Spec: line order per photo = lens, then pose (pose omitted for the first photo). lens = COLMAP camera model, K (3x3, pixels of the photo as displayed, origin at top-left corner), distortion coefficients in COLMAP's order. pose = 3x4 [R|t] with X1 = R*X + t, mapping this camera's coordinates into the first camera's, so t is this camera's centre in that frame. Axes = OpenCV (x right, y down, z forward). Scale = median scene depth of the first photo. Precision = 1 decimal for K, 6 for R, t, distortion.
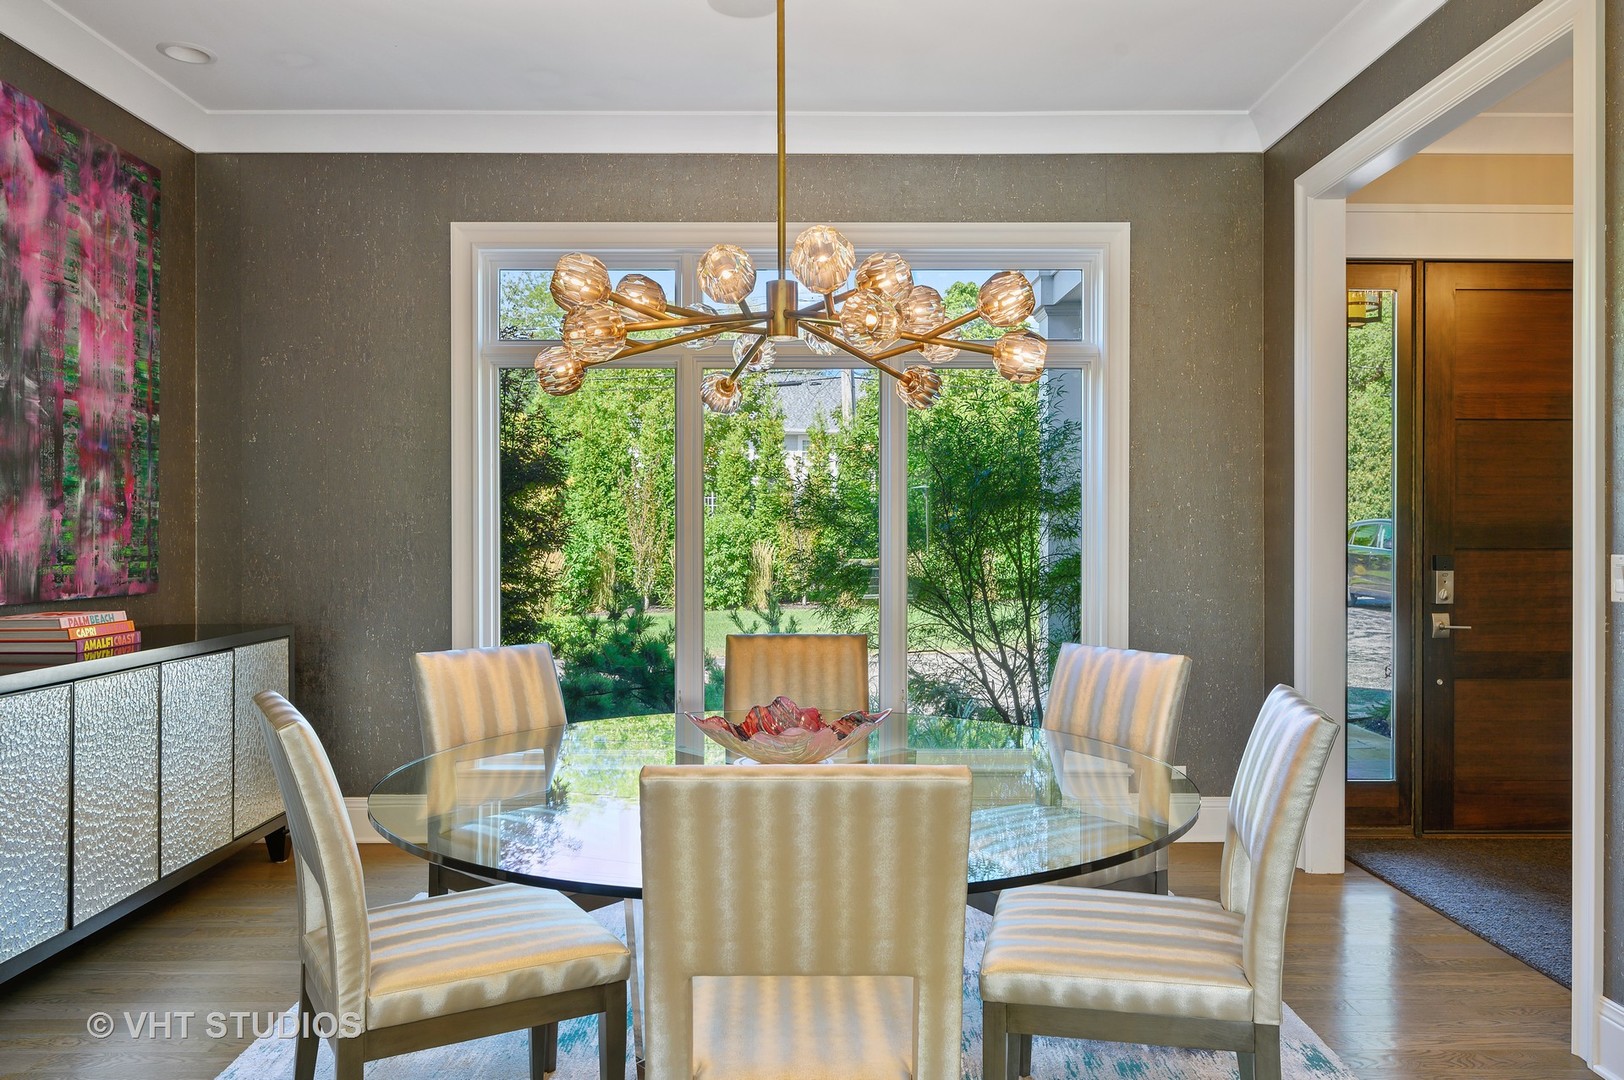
lens RADIAL K [[1131.1, 0, 812.0], [0, 1131.1, 540.0], [0, 0, 1]] dist [-0.005675, -0.003539]
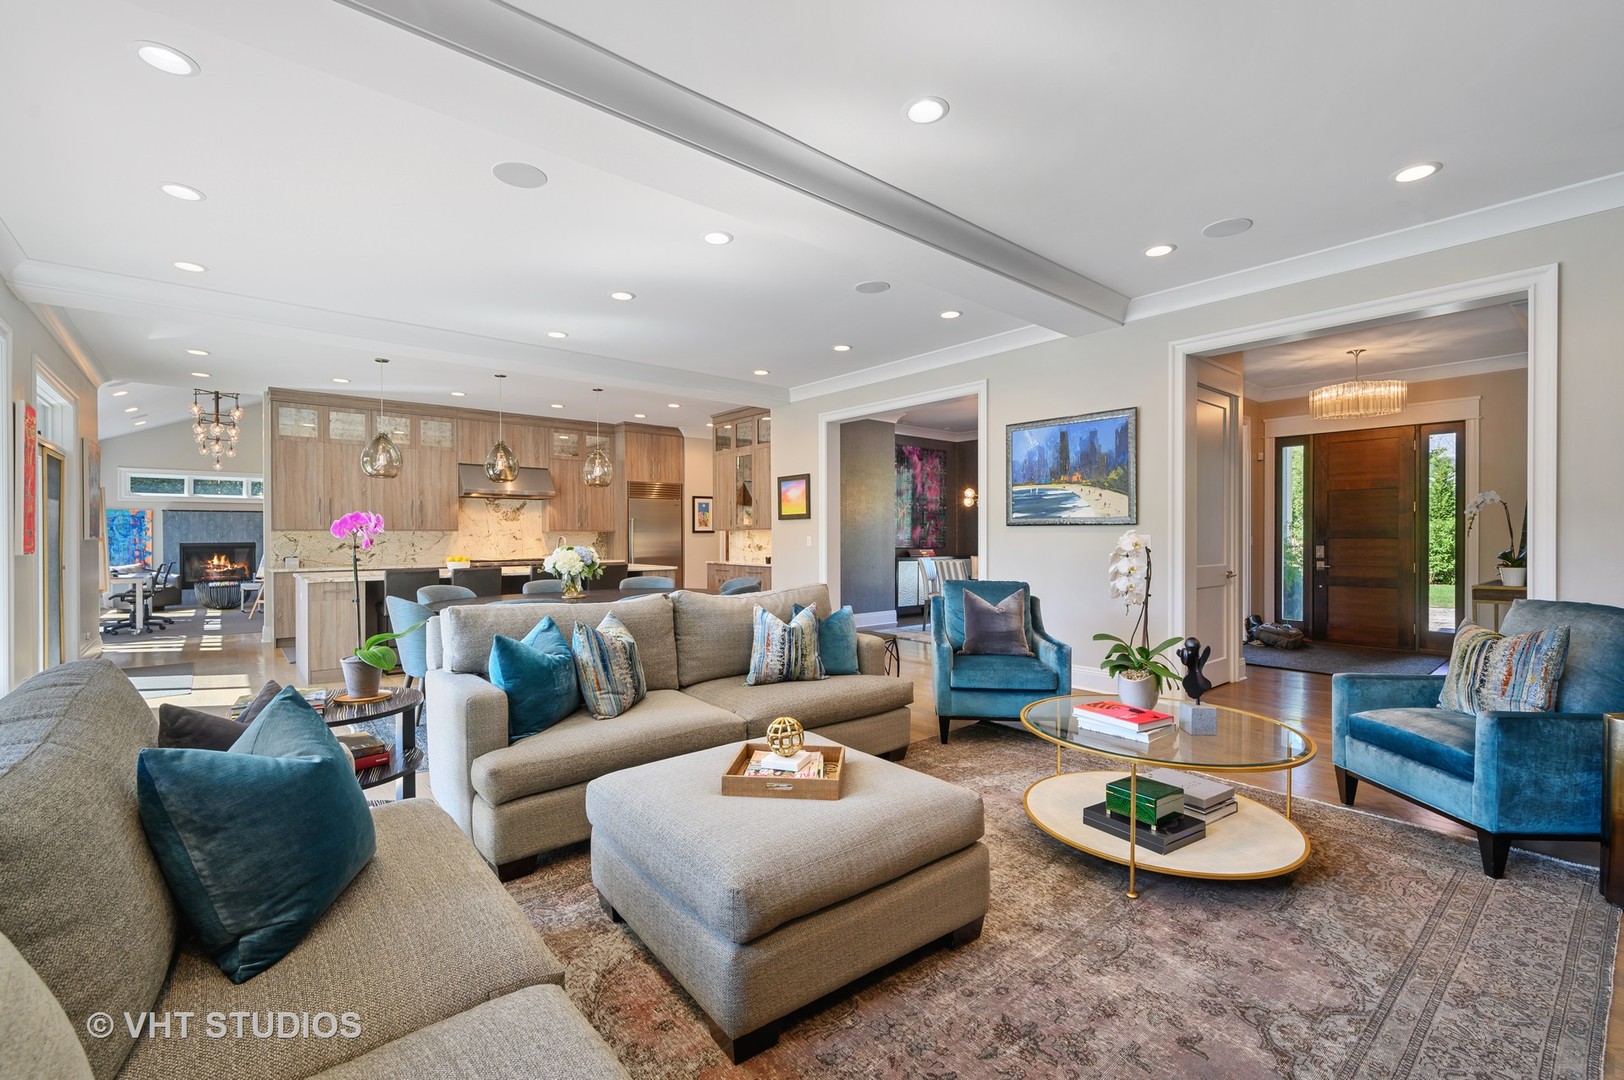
lens RADIAL K [[695.2, 0, 812.0], [0, 695.2, 540.0], [0, 0, 1]] dist [0.000680, 0.000028]
pose [[0.645751, 0.003872, -0.763538, 1.251130], [-0.002106, 0.999992, 0.003290, 0.011579], [0.763545, -0.000516, 0.645755, -1.244419]]
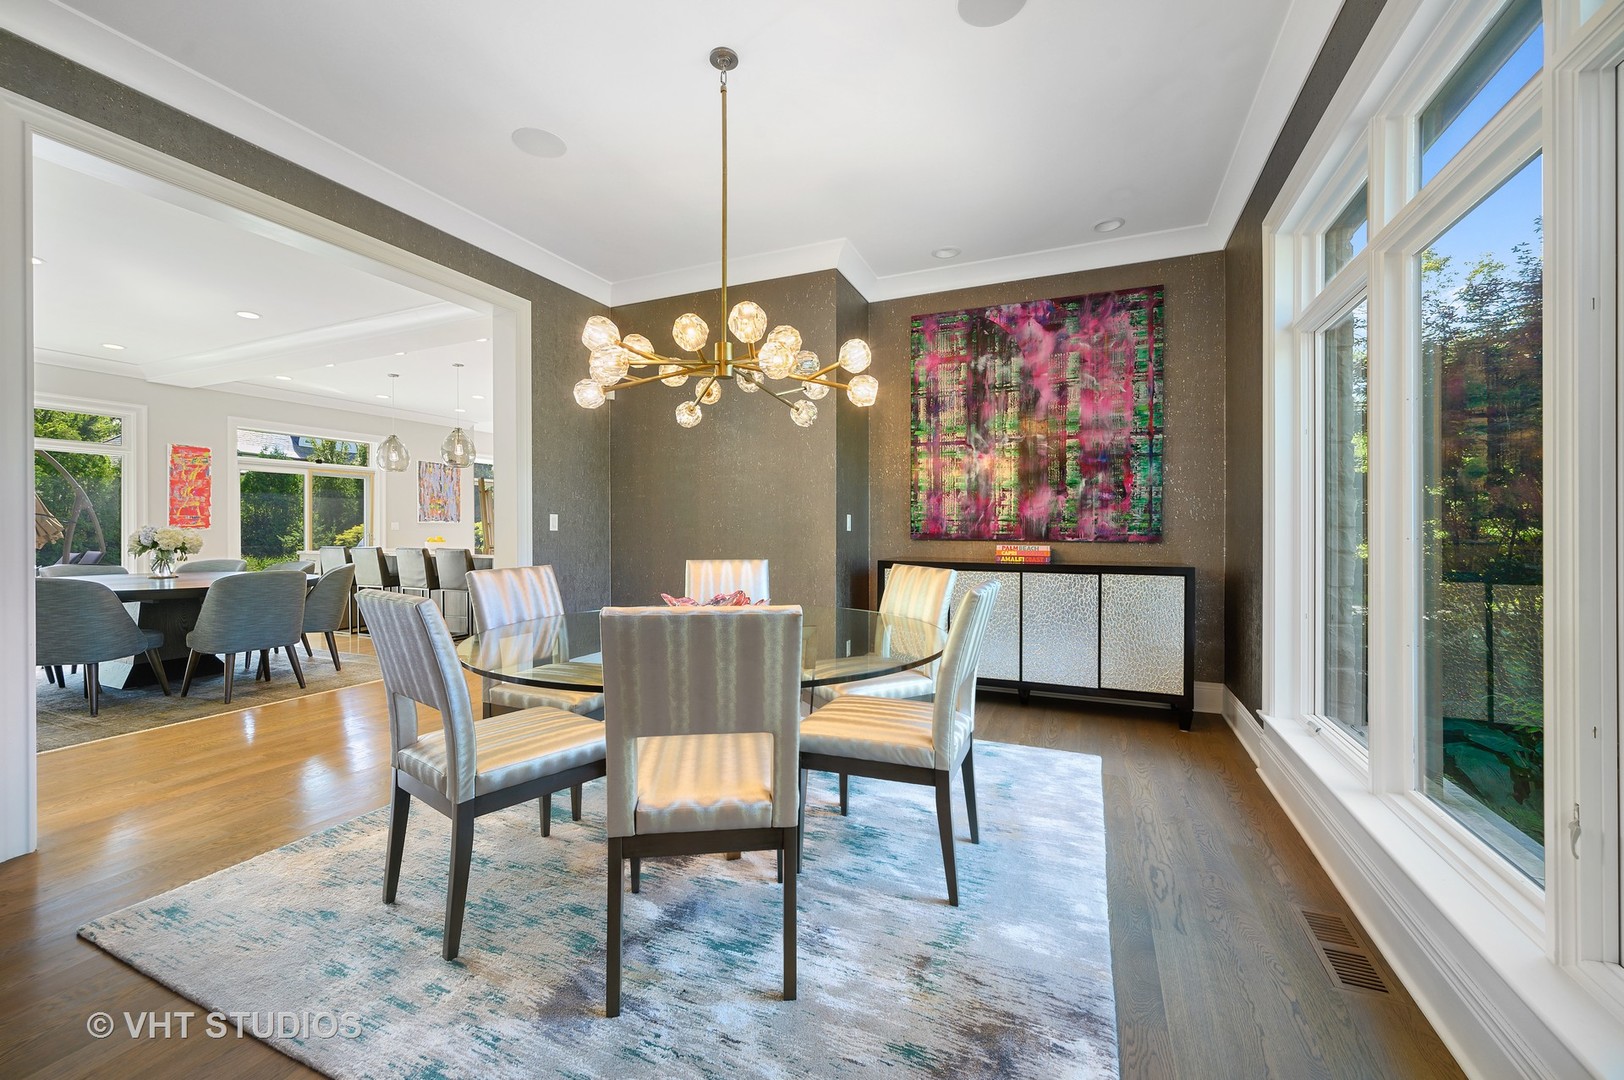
lens RADIAL K [[644.3, 0, 805.8], [0, 644.3, 519.8], [0, 0, 1]] dist [-0.000363, 0.000030]
pose [[-0.408220, -0.002632, -0.912880, 0.531636], [-0.001951, 0.999996, -0.002011, 0.018339], [0.912882, 0.000959, -0.408224, 0.990079]]
